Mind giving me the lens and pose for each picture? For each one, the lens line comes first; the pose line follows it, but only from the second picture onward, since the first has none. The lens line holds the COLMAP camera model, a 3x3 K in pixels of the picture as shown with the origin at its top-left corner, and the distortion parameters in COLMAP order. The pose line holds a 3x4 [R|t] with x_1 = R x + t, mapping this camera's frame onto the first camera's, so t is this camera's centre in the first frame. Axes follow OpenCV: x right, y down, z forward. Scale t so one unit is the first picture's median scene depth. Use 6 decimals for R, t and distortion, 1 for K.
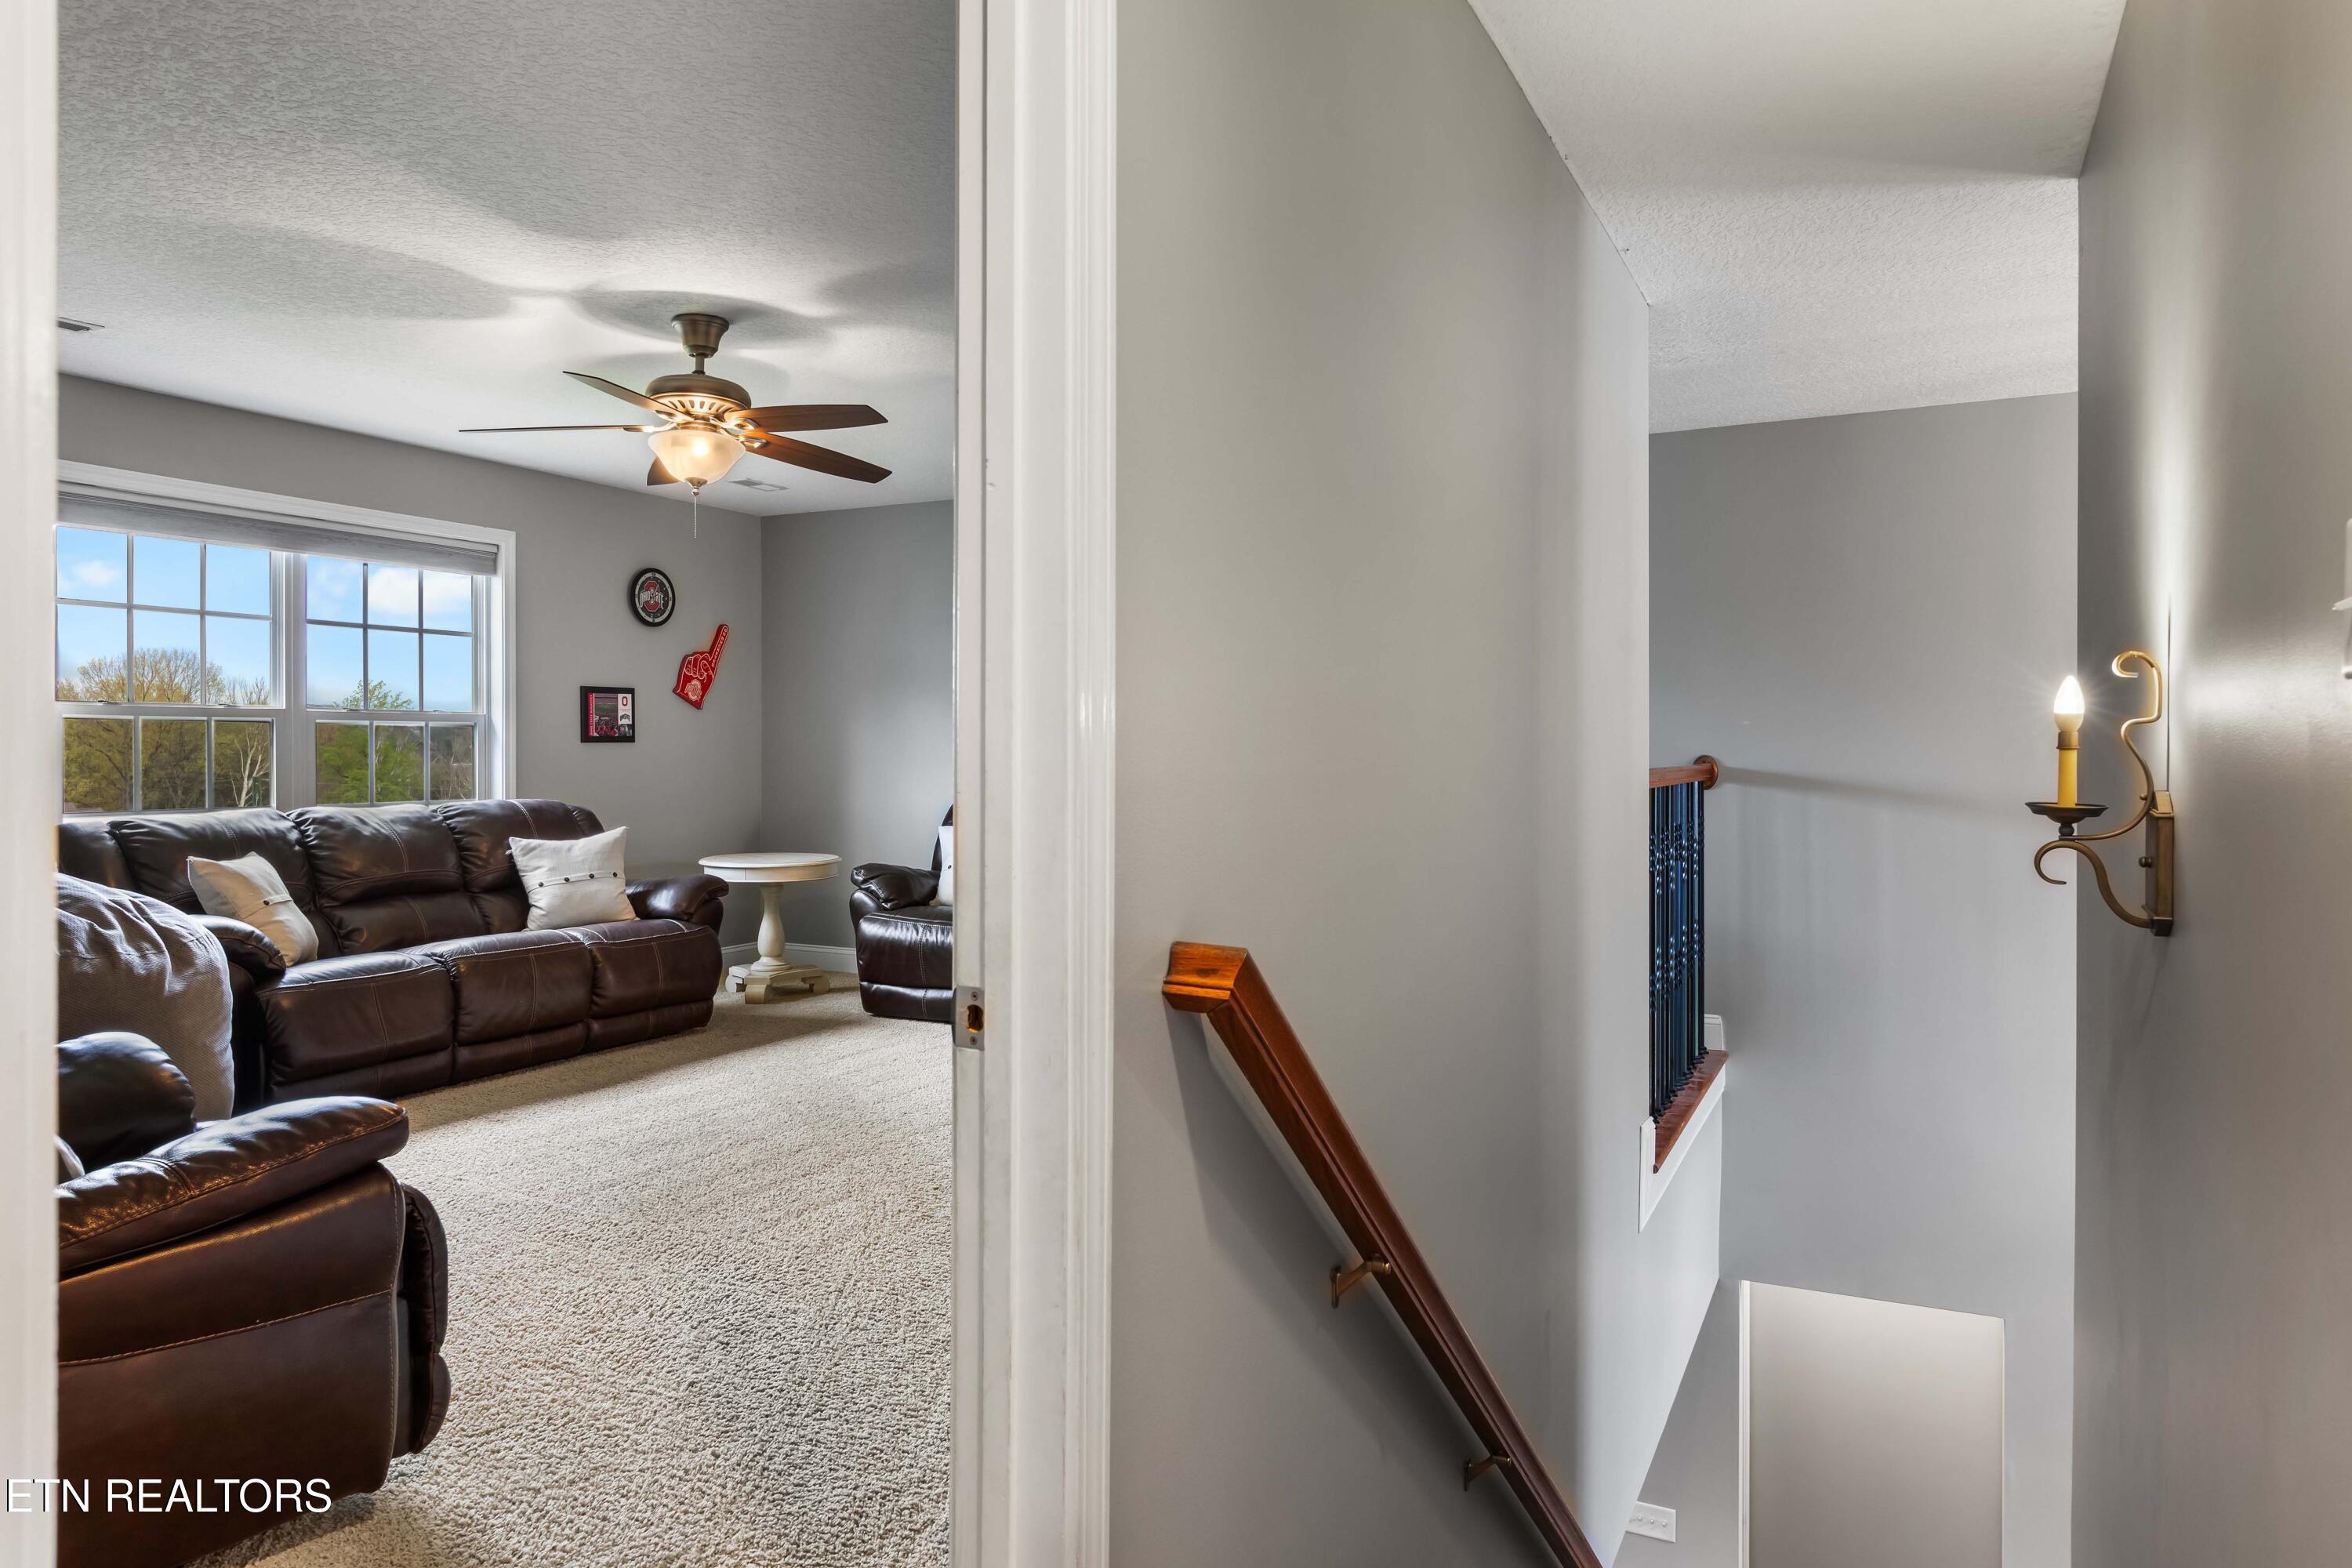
lens RADIAL K [[1433.3, 0, 1137.3], [0, 1433.3, 759.3], [0, 0, 1]] dist [0.007019, -0.001369]
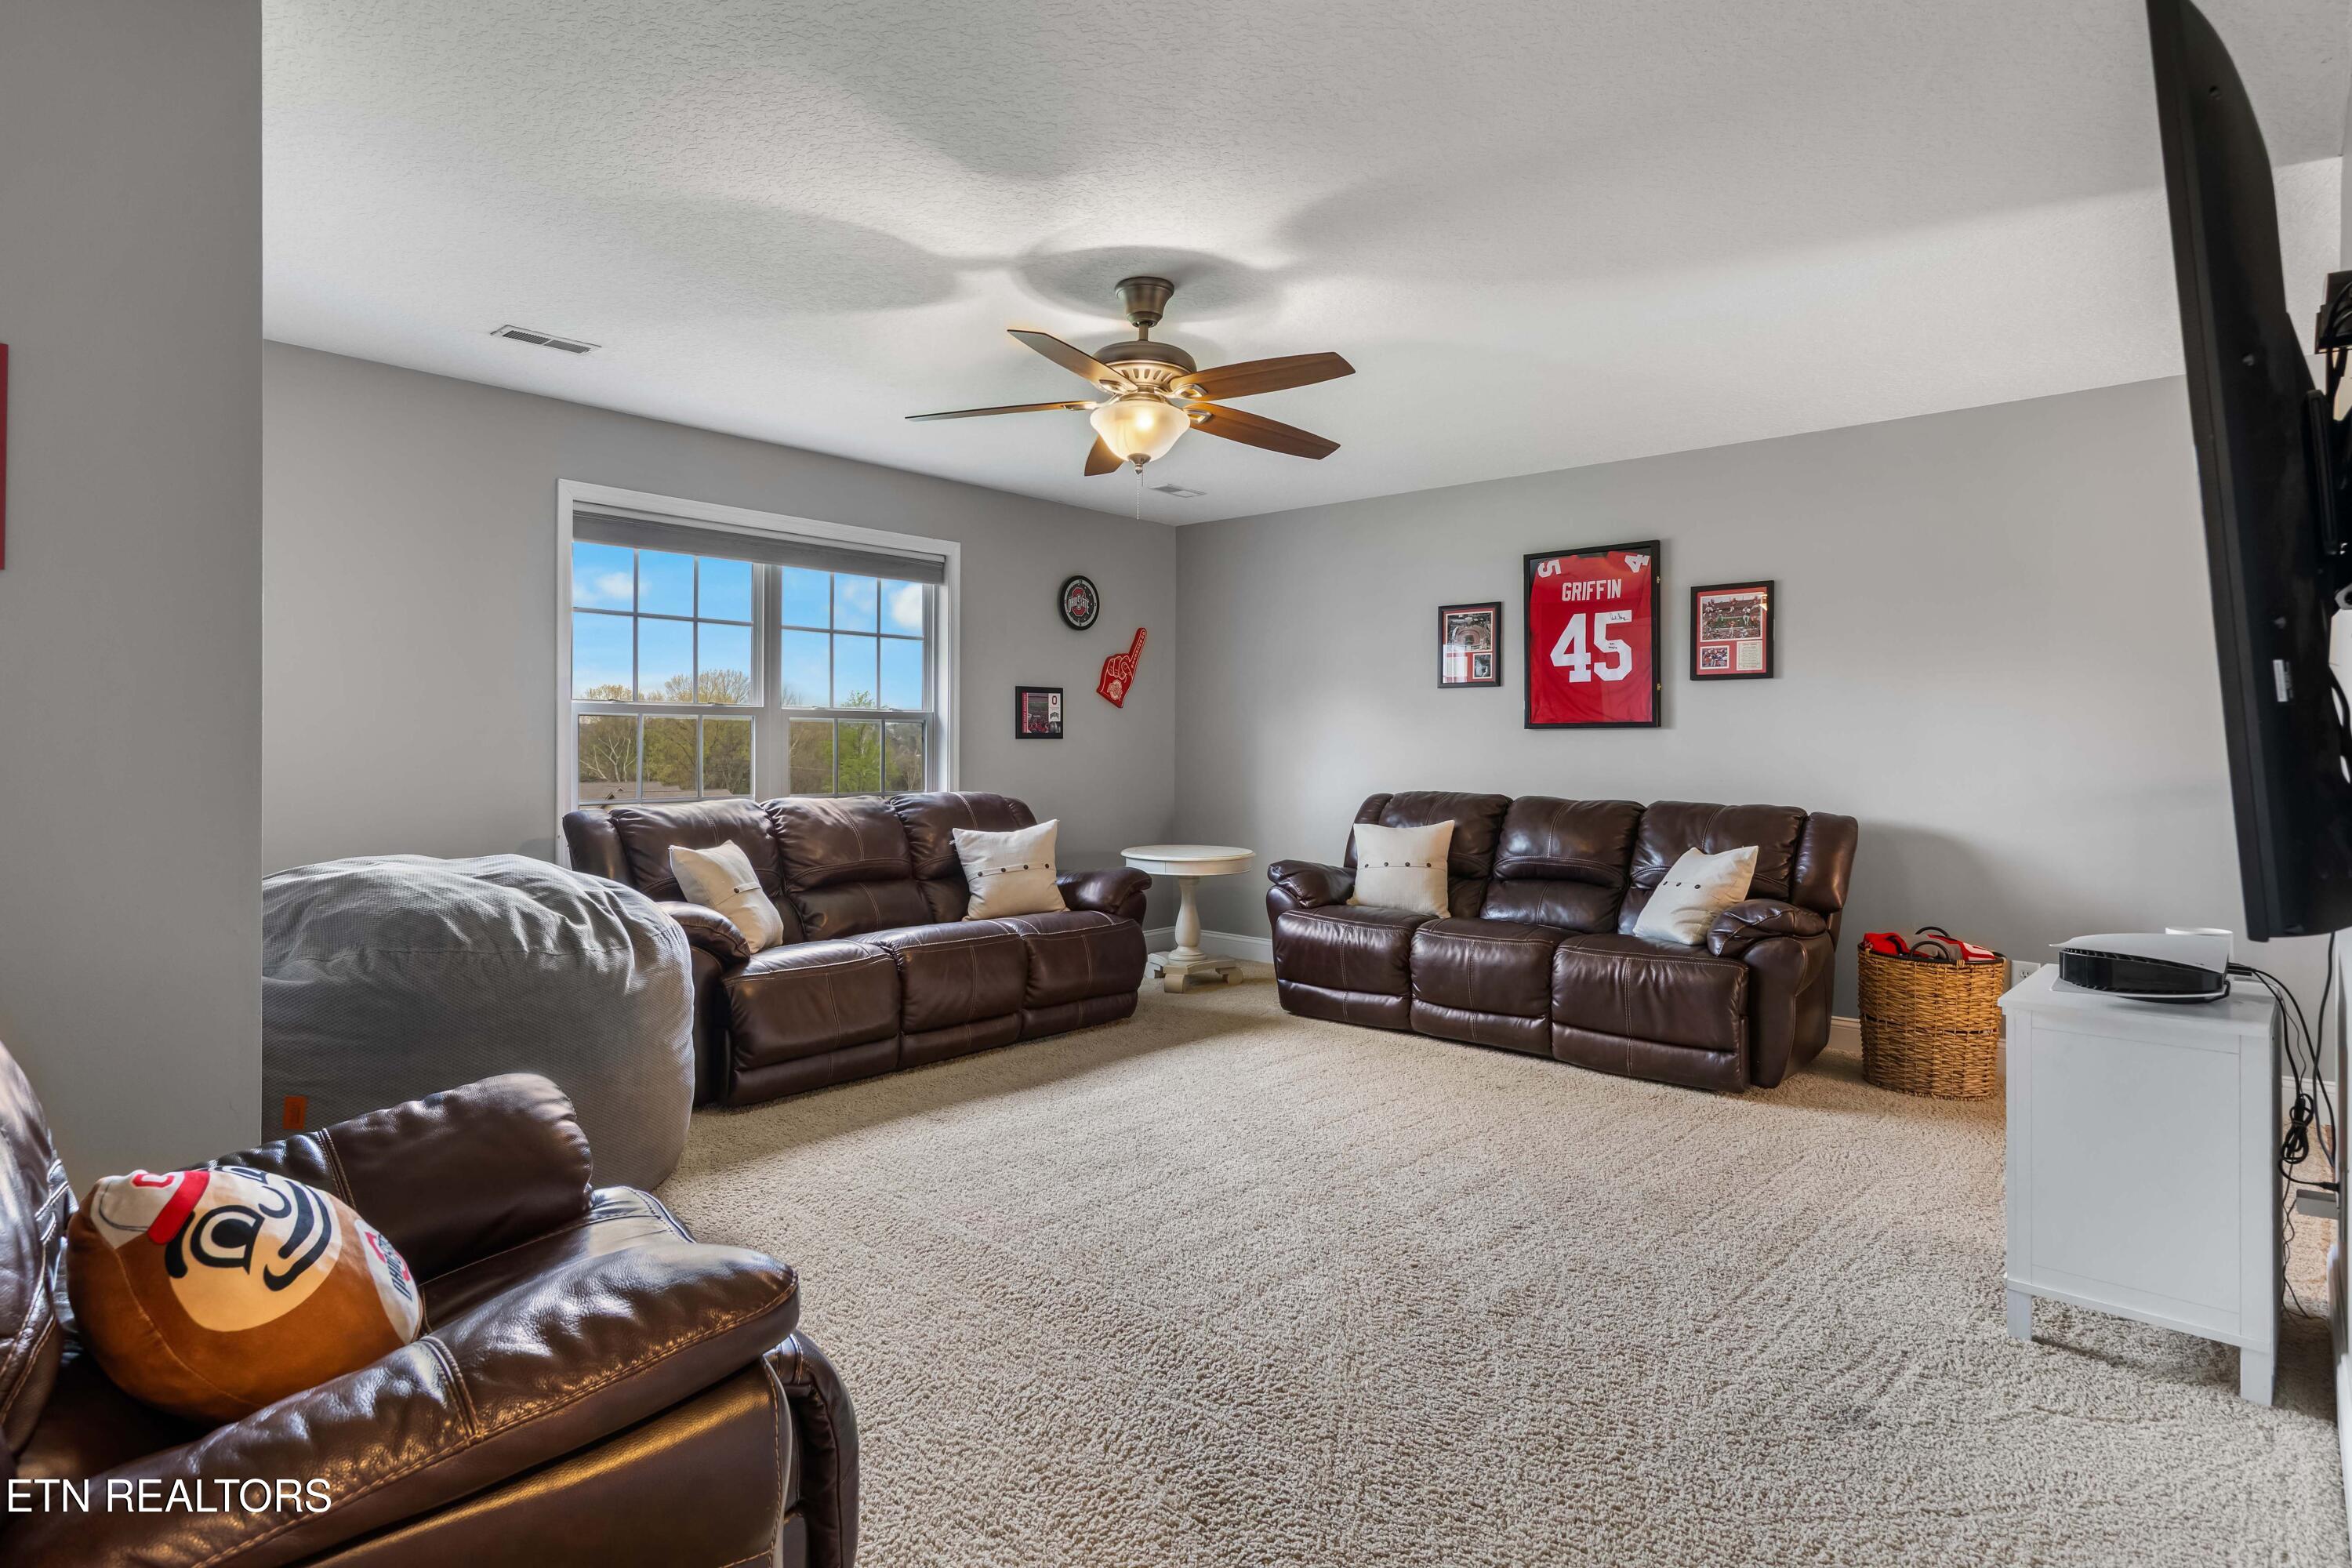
lens RADIAL K [[1205.7, 0, 1171.3], [0, 1205.7, 748.0], [0, 0, 1]] dist [-0.001708, 0.000229]
pose [[0.972046, 0.004498, -0.234749, -0.082357], [-0.005594, 0.999976, -0.004003, -0.002325], [0.234725, 0.005204, 0.972048, 0.196710]]
